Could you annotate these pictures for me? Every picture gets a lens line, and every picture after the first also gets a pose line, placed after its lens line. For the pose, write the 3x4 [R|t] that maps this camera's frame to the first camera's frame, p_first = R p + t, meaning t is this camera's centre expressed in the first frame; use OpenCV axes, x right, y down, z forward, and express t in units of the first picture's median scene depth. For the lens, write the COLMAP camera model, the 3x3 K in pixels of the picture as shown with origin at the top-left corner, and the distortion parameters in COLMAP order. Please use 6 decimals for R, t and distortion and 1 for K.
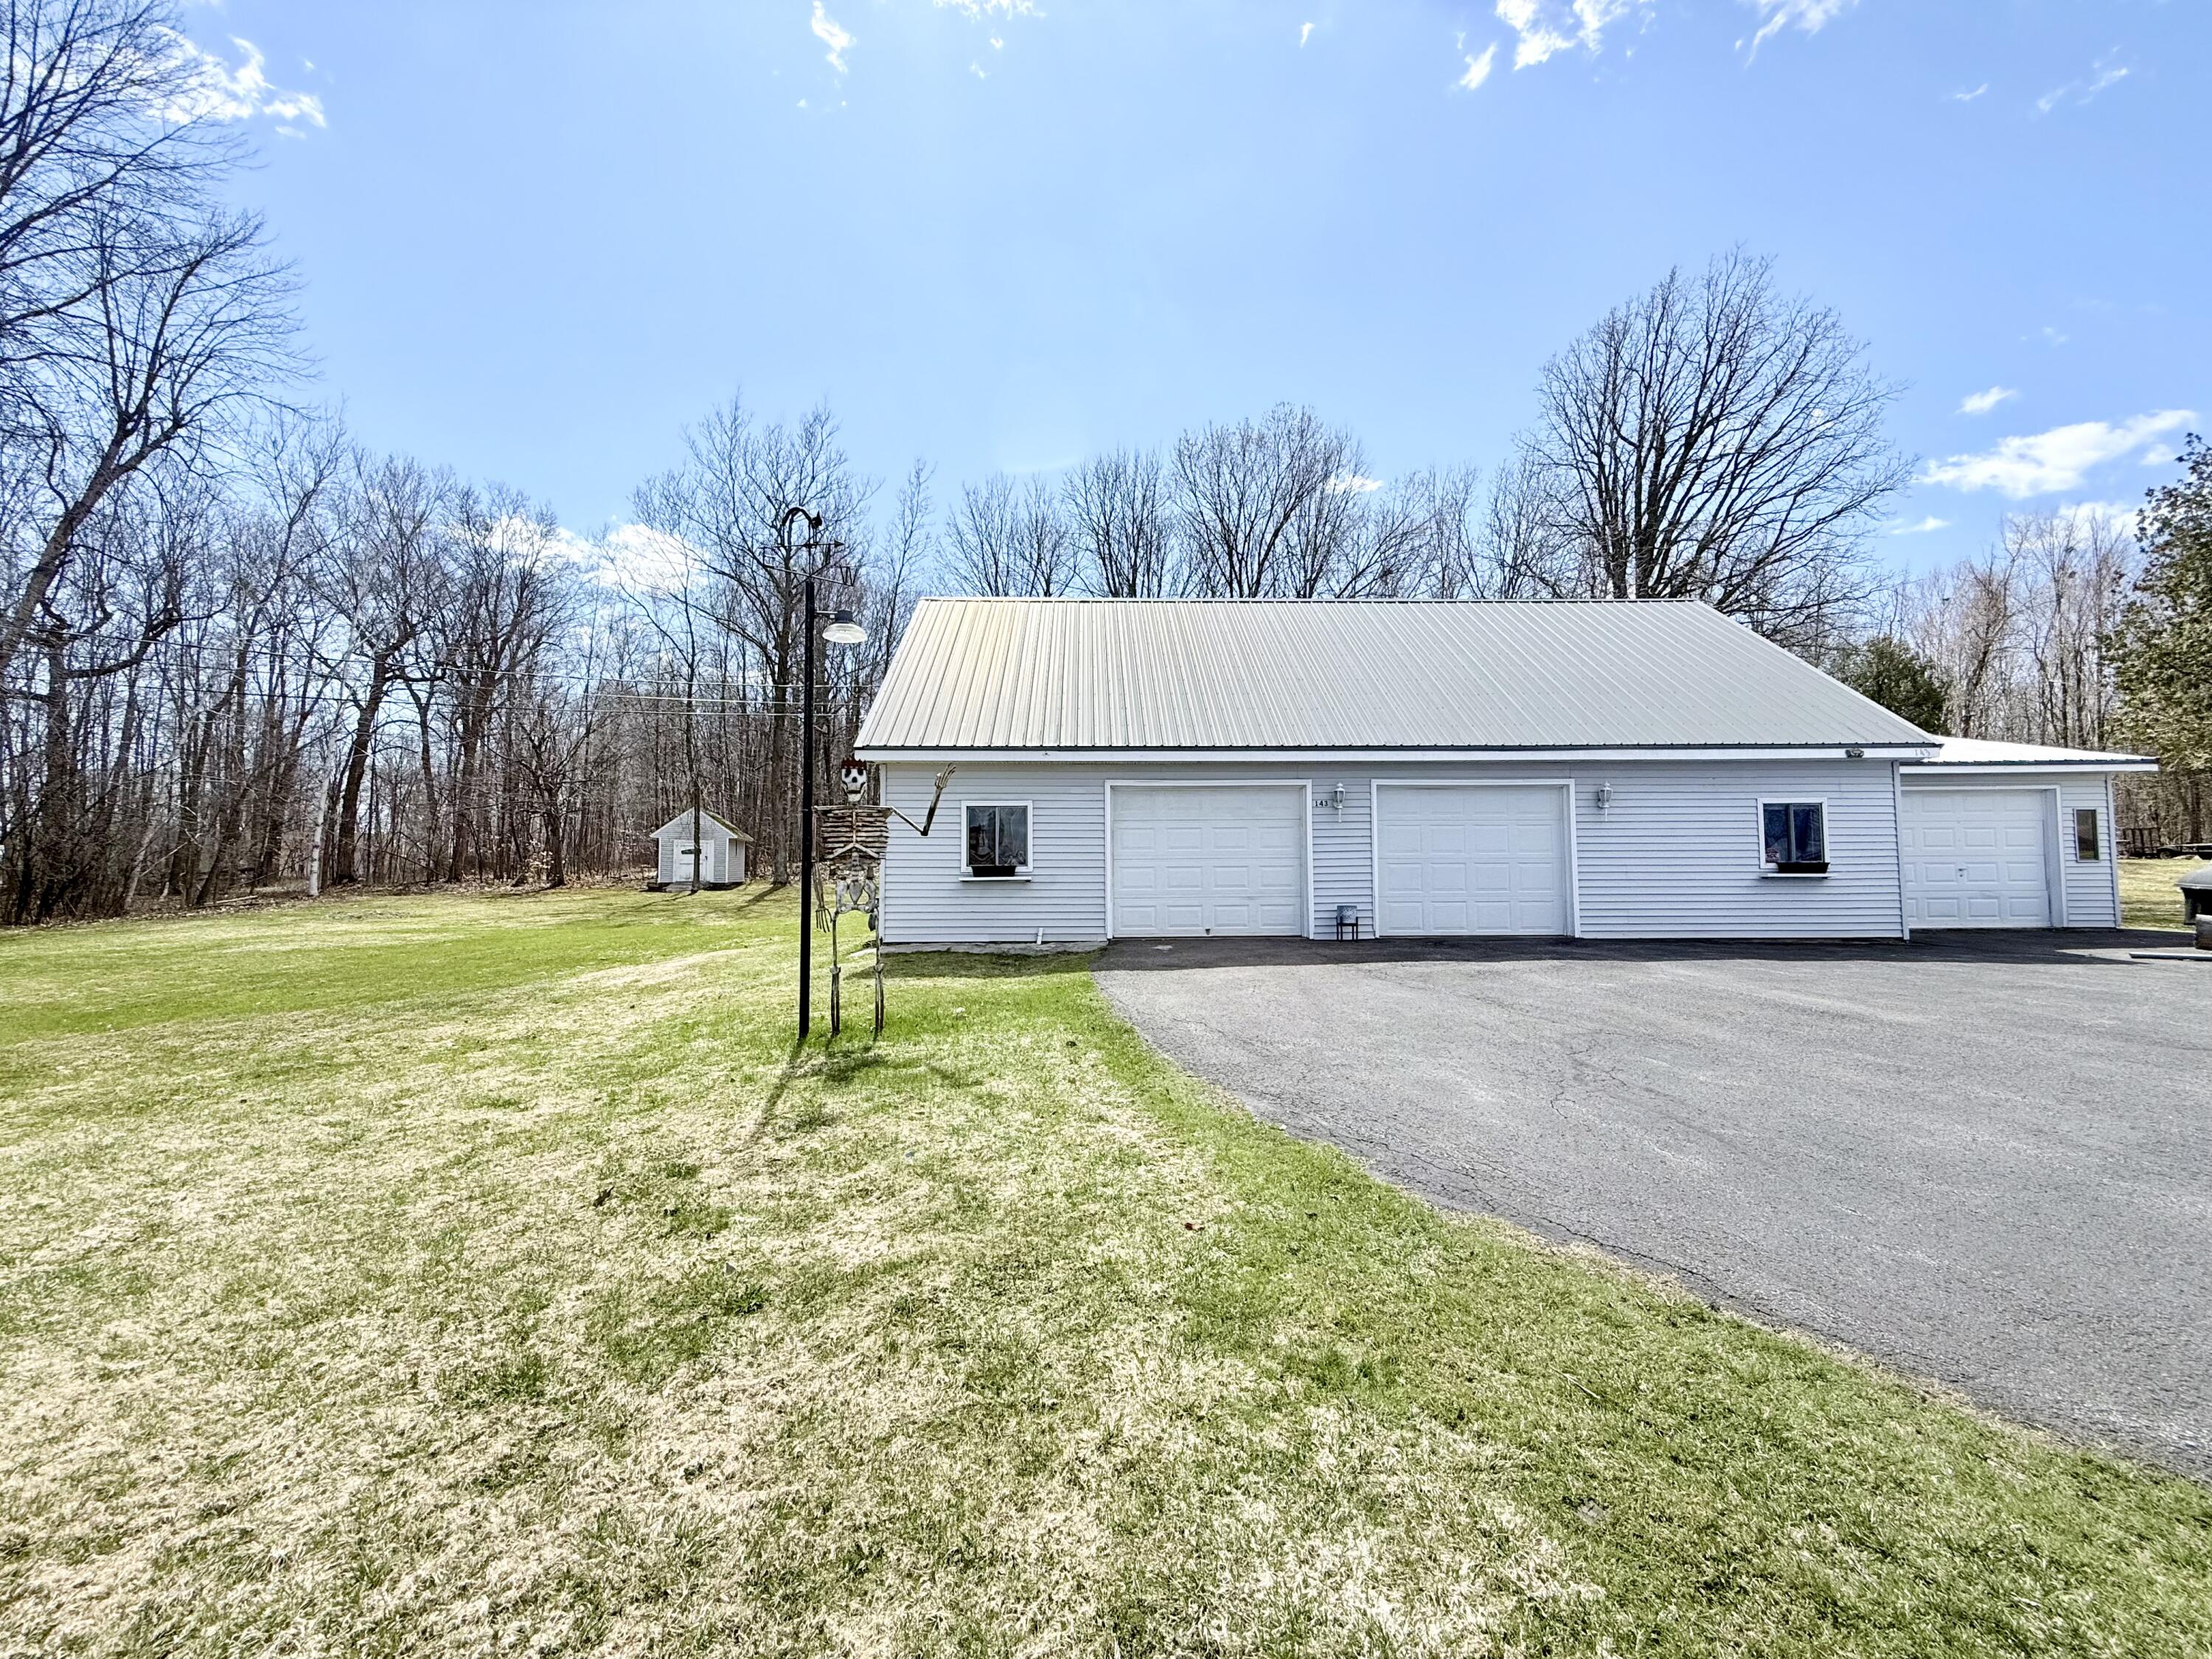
lens RADIAL K [[876.4, 0, 1106.0], [0, 876.4, 829.5], [0, 0, 1]] dist [0.006296, 0.000216]
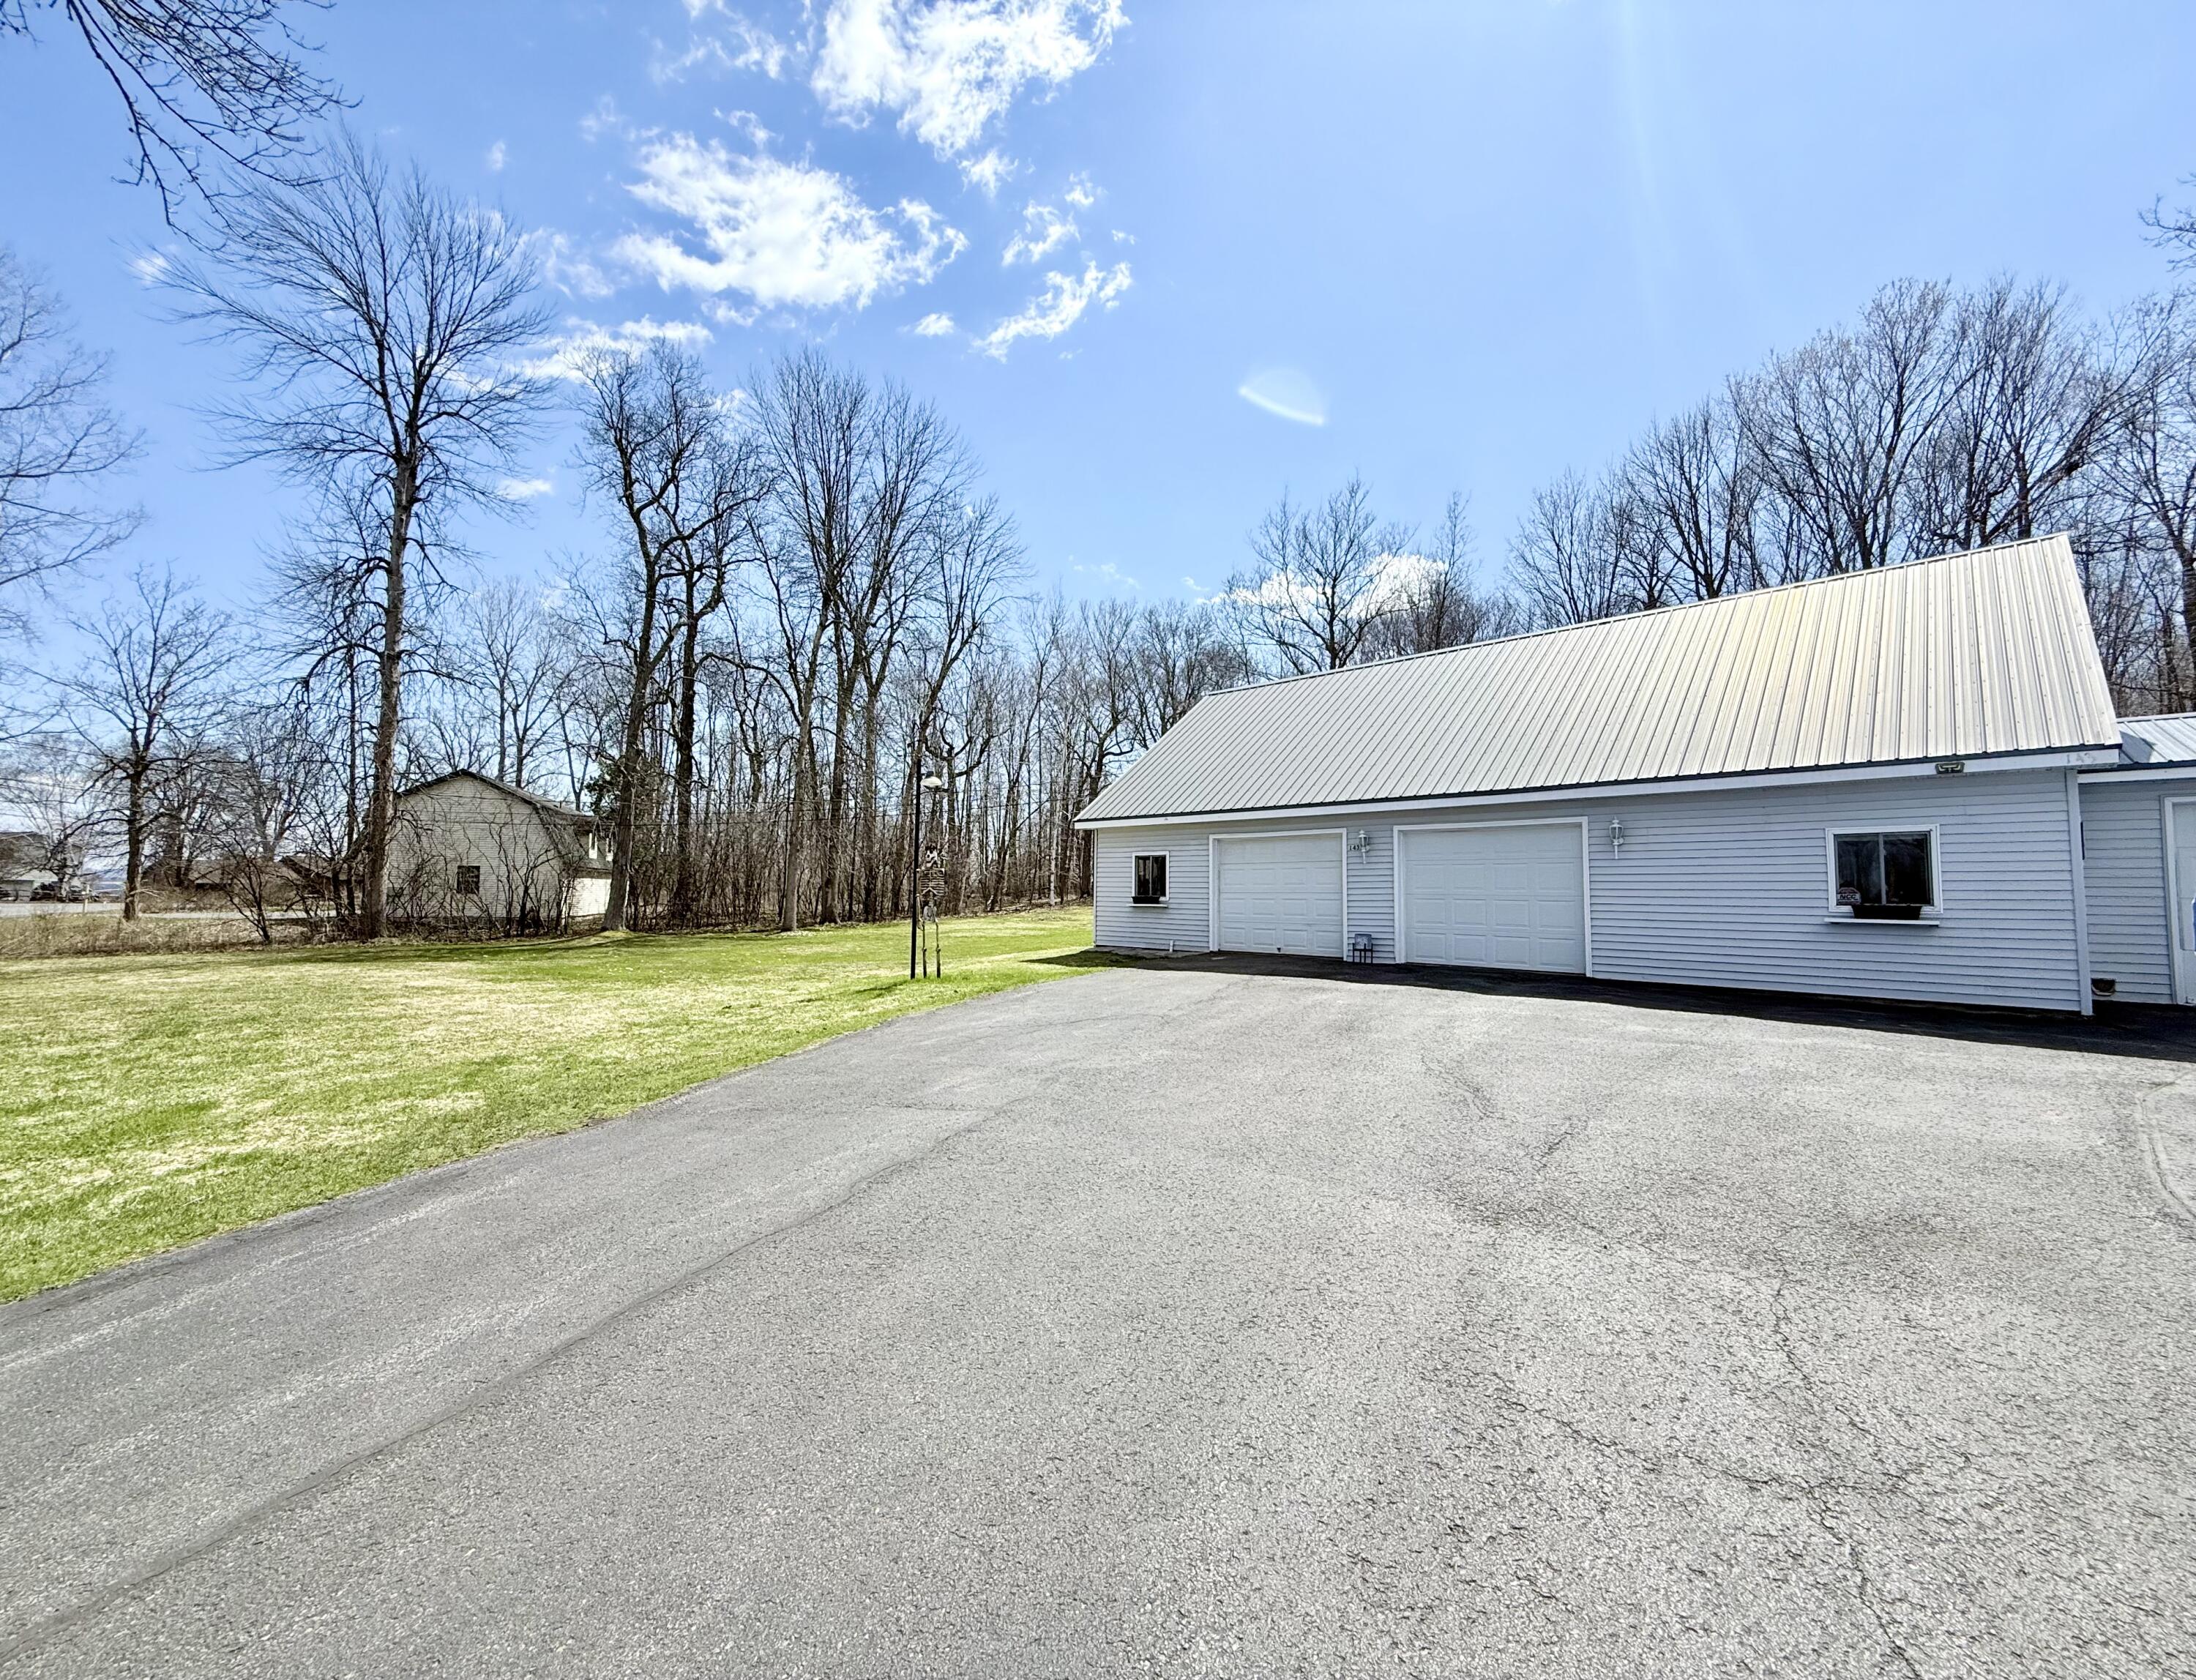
lens RADIAL K [[907.8, 0, 1062.6], [0, 907.8, 842.1], [0, 0, 1]] dist [-0.000176, -0.000374]
pose [[0.673830, -0.030680, -0.738249, 0.892176], [0.023935, 0.999520, -0.019691, -0.022785], [0.738498, -0.004402, 0.674241, -0.131129]]
